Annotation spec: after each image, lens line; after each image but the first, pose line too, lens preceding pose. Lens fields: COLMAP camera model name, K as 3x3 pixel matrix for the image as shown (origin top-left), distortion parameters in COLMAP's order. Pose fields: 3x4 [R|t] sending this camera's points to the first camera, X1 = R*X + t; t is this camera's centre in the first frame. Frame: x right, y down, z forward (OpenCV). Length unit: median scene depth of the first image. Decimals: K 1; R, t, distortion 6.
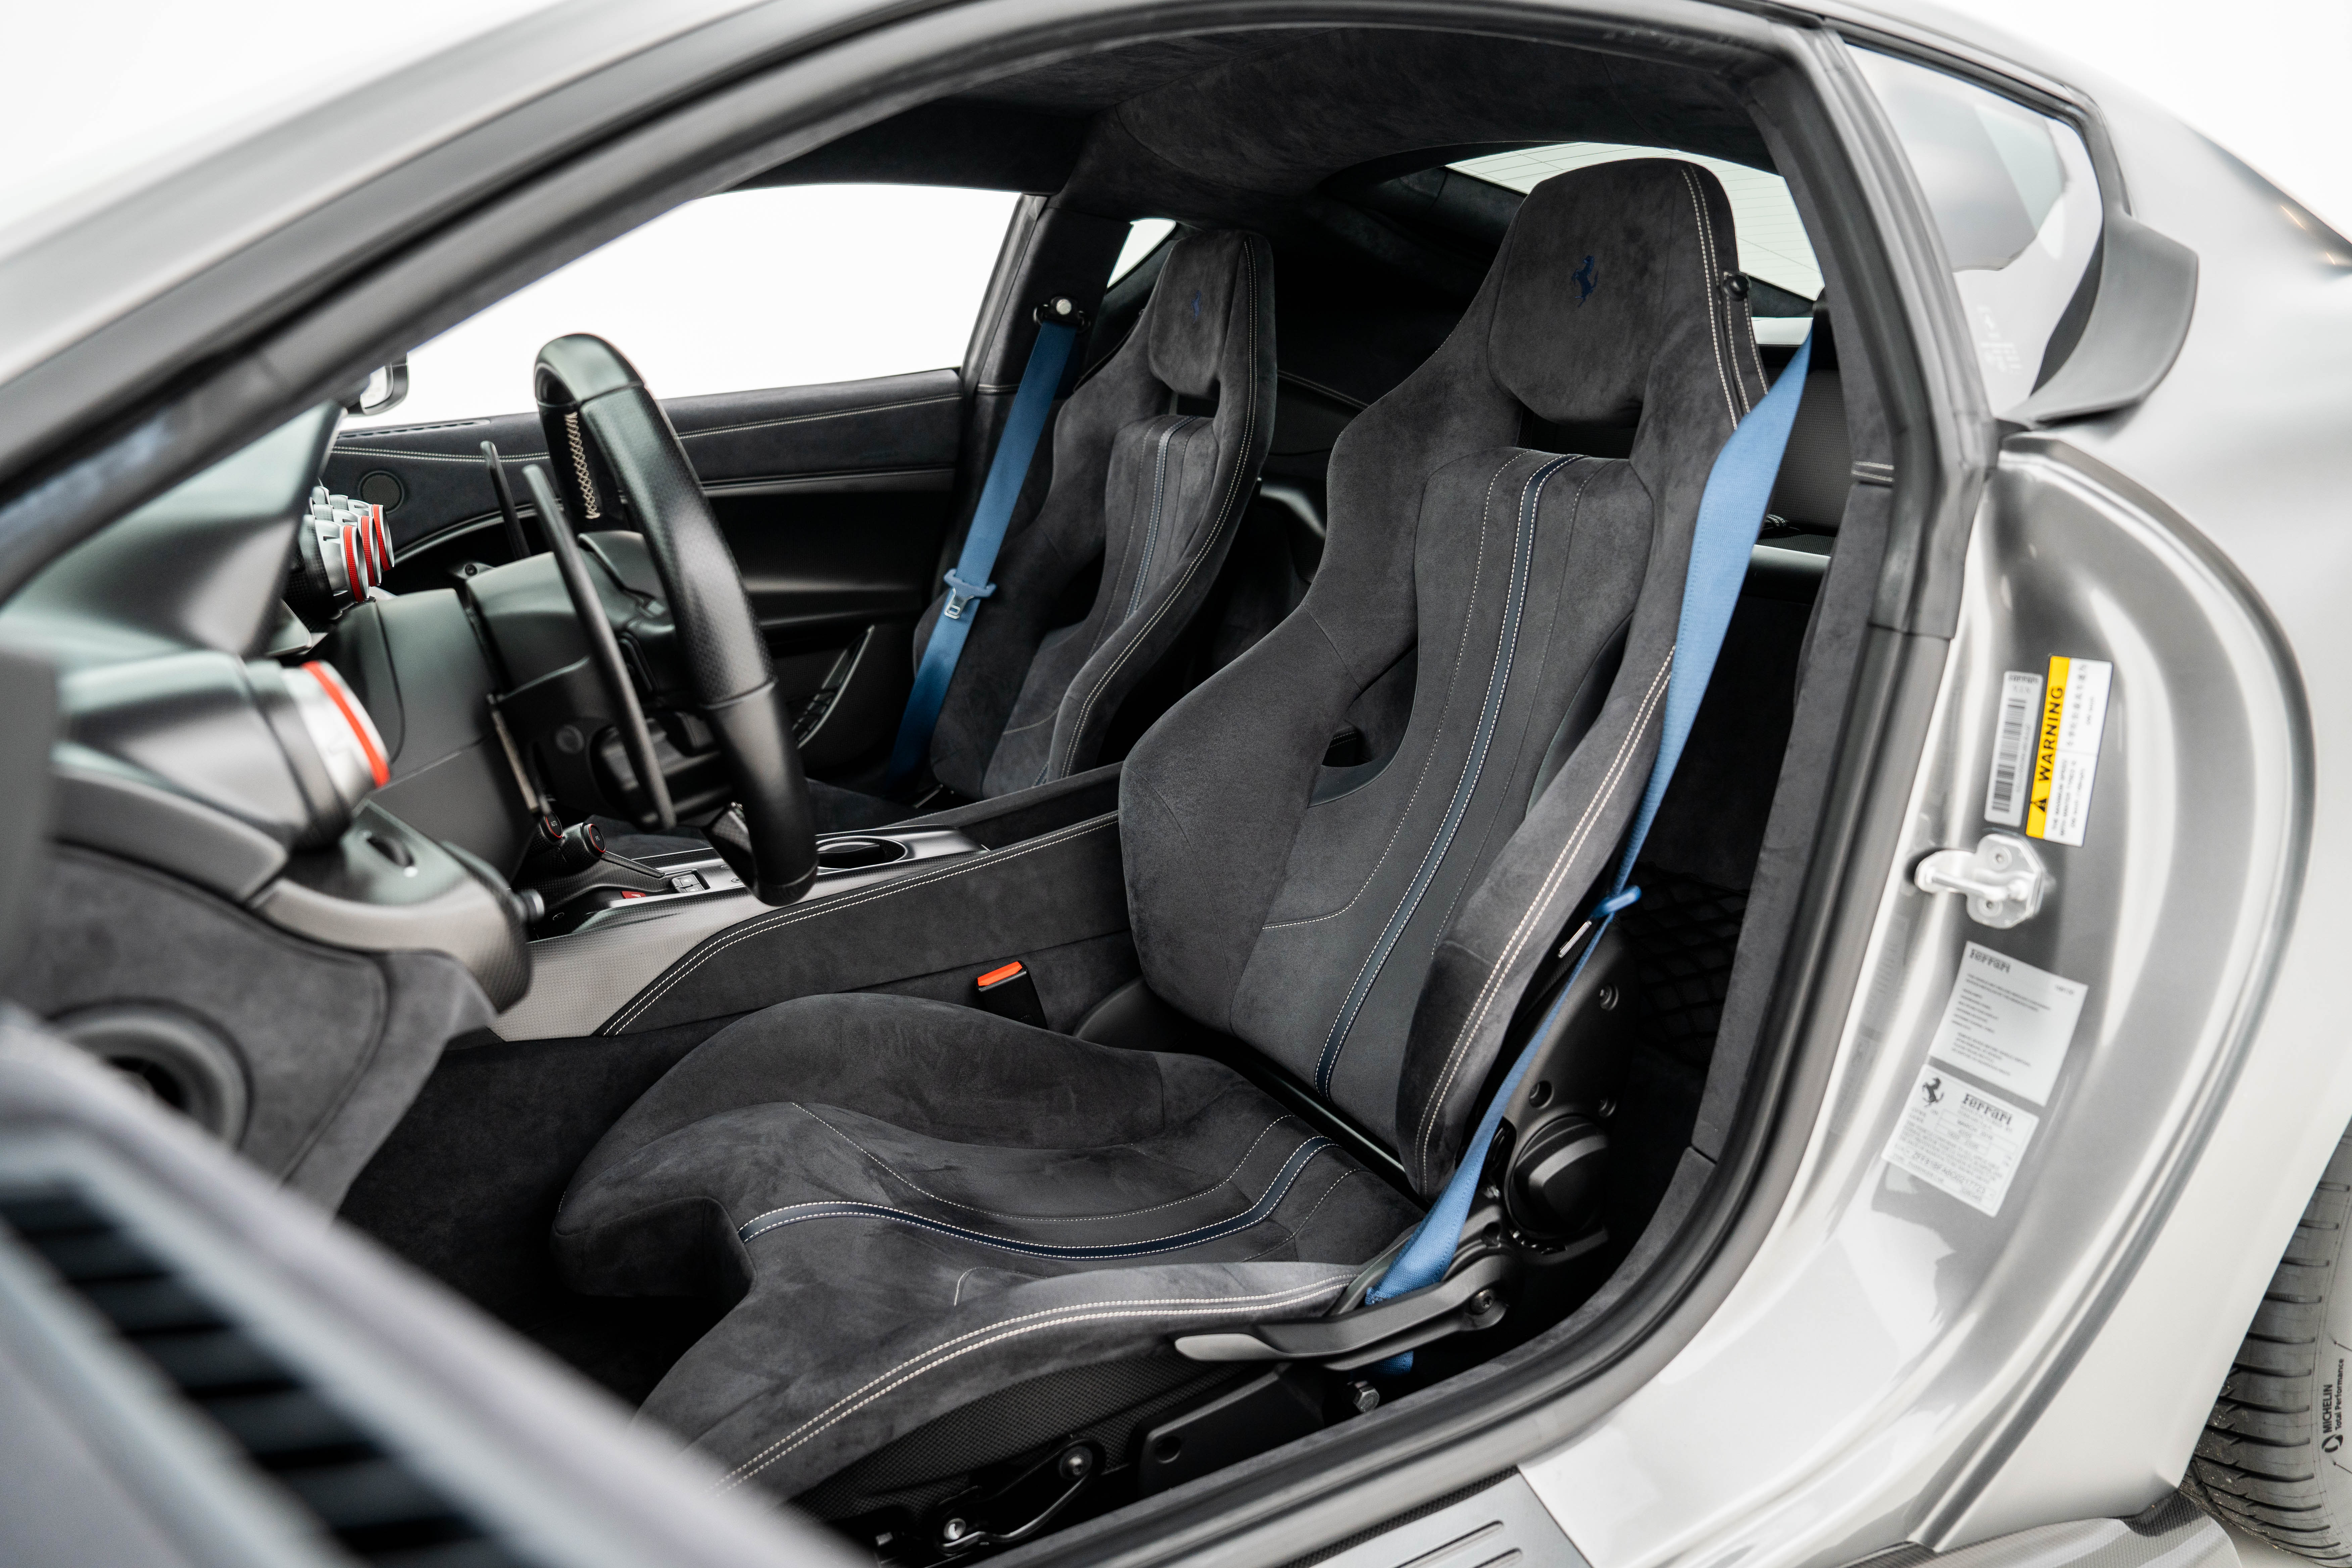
lens RADIAL K [[1719.1, 0, 1172.3], [0, 1719.1, 844.7], [0, 0, 1]] dist [-0.161527, 0.171800]
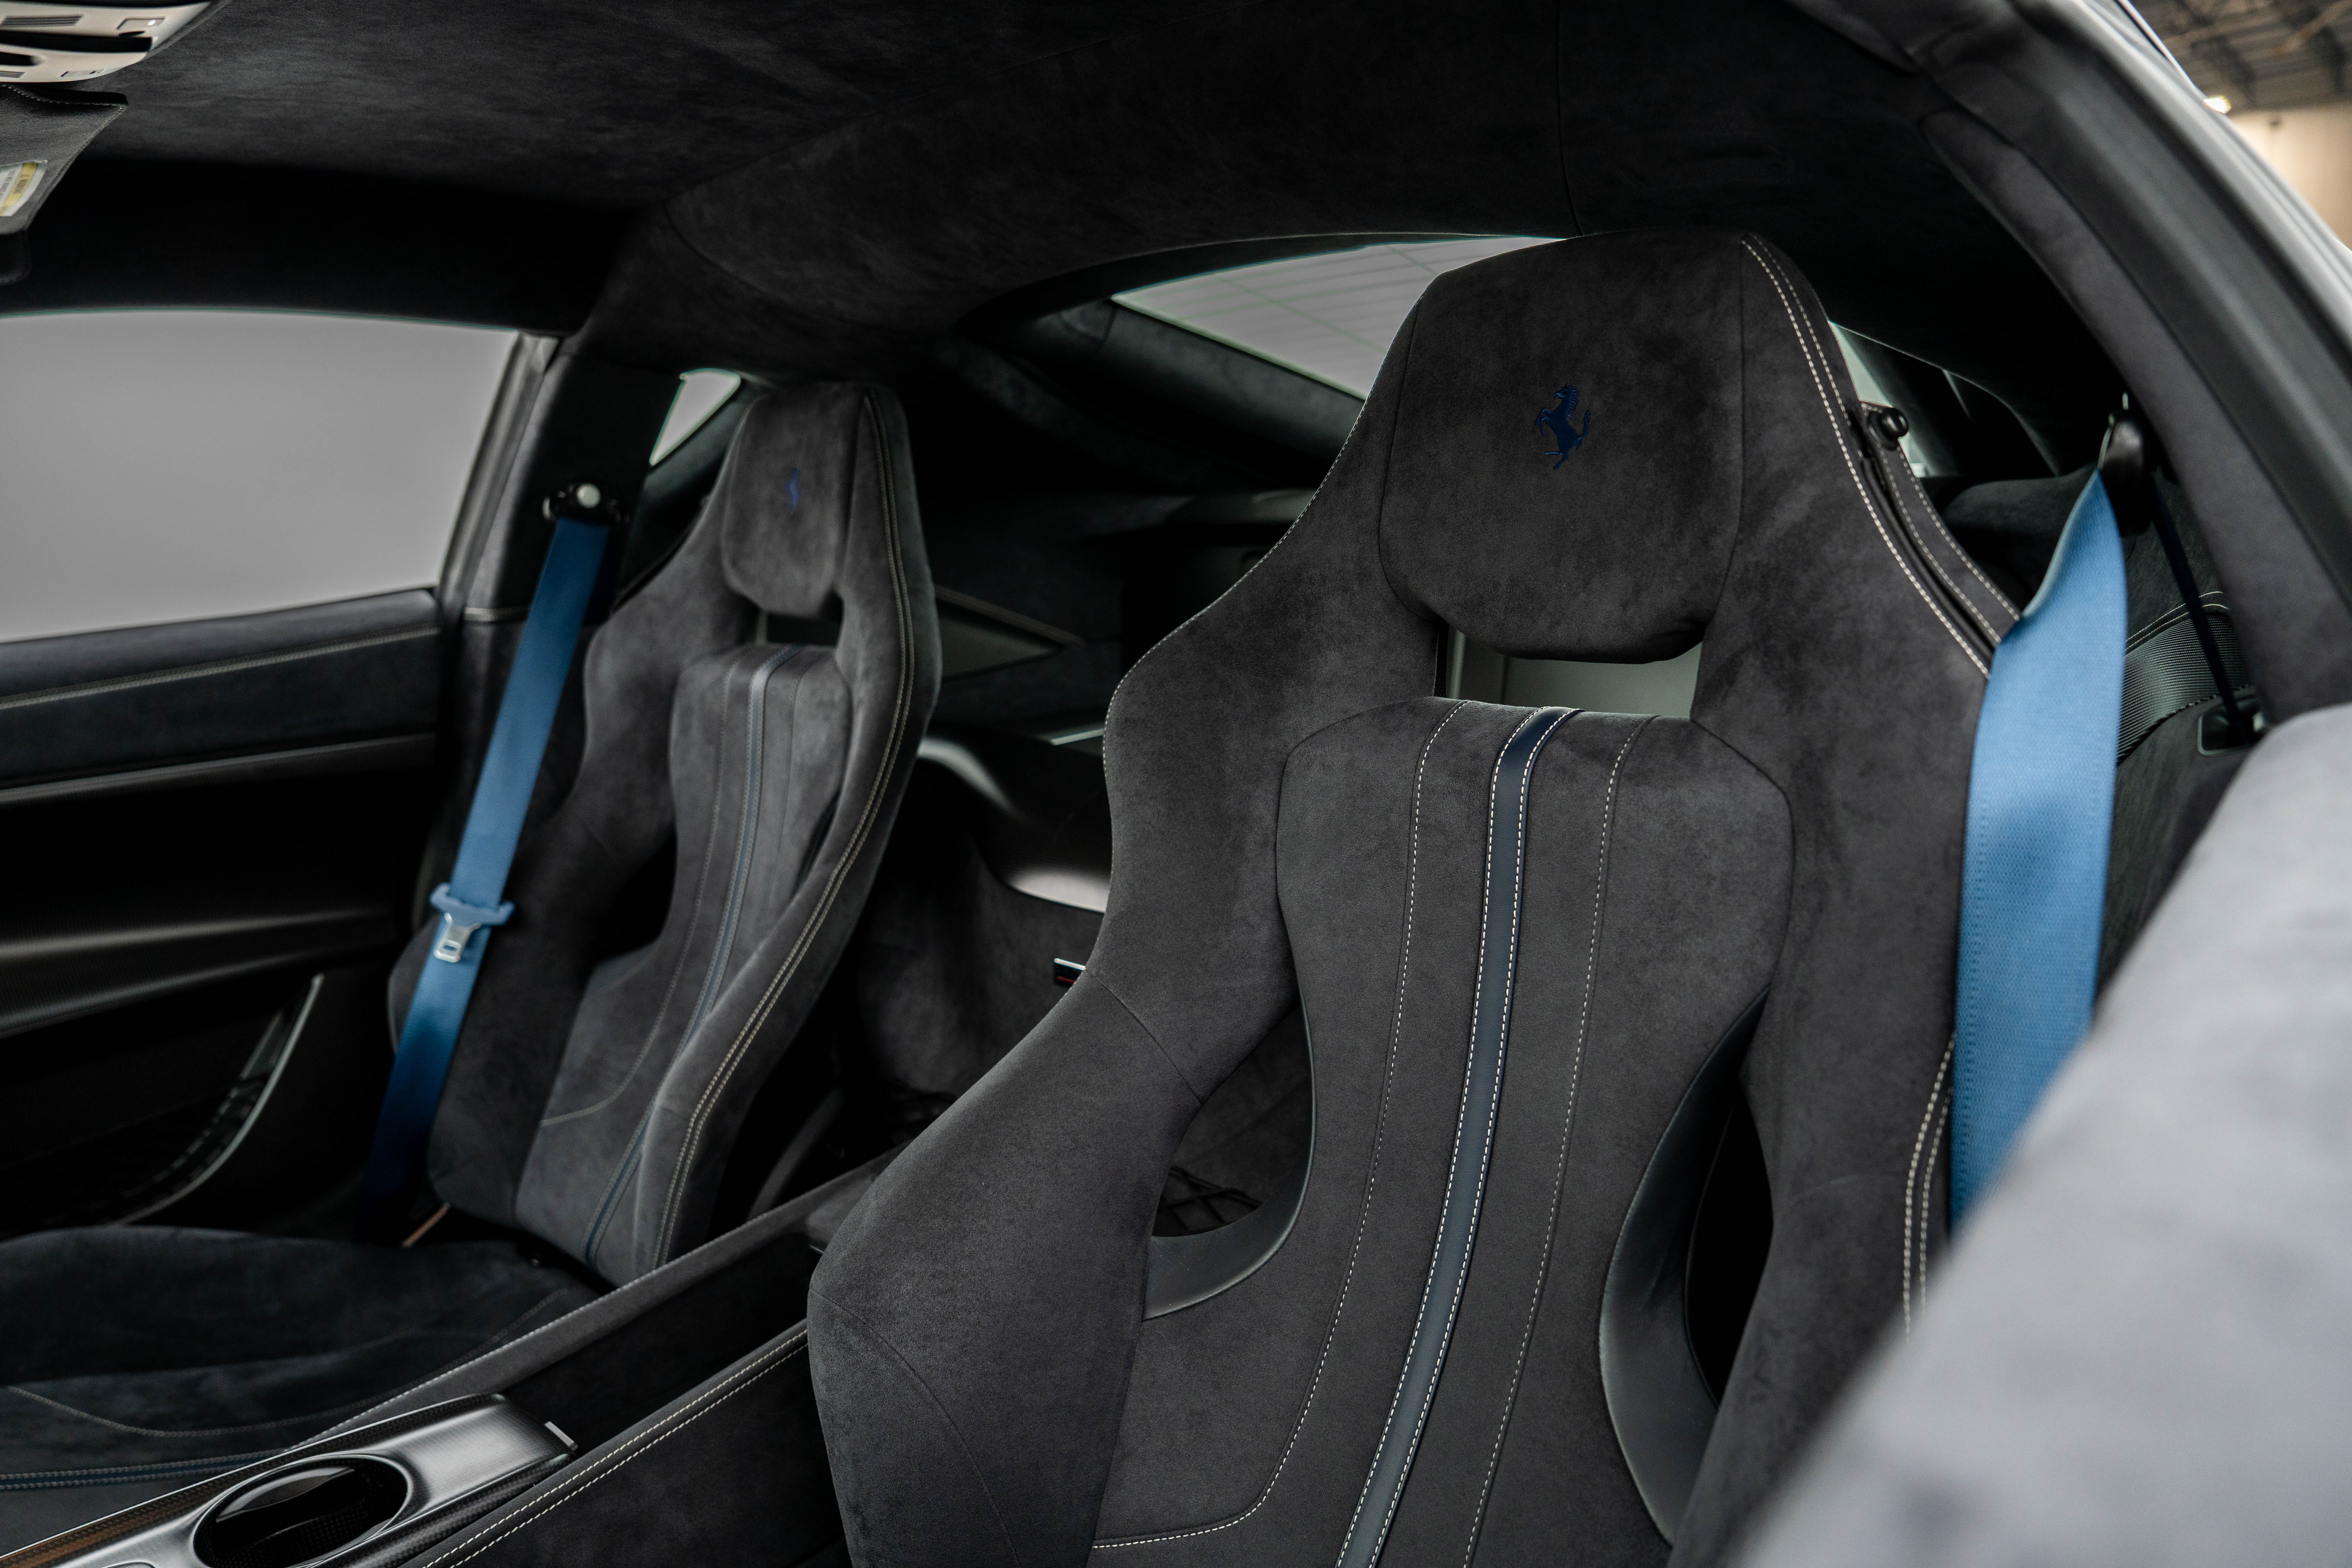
lens RADIAL K [[1614.7, 0, 1176.0], [0, 1614.7, 784.0], [0, 0, 1]] dist [-0.118933, 0.091708]
pose [[0.946548, -0.071200, 0.314606, -0.052865], [0.111275, 0.987538, -0.111294, -0.107991], [-0.302762, 0.140353, 0.942675, 0.350458]]
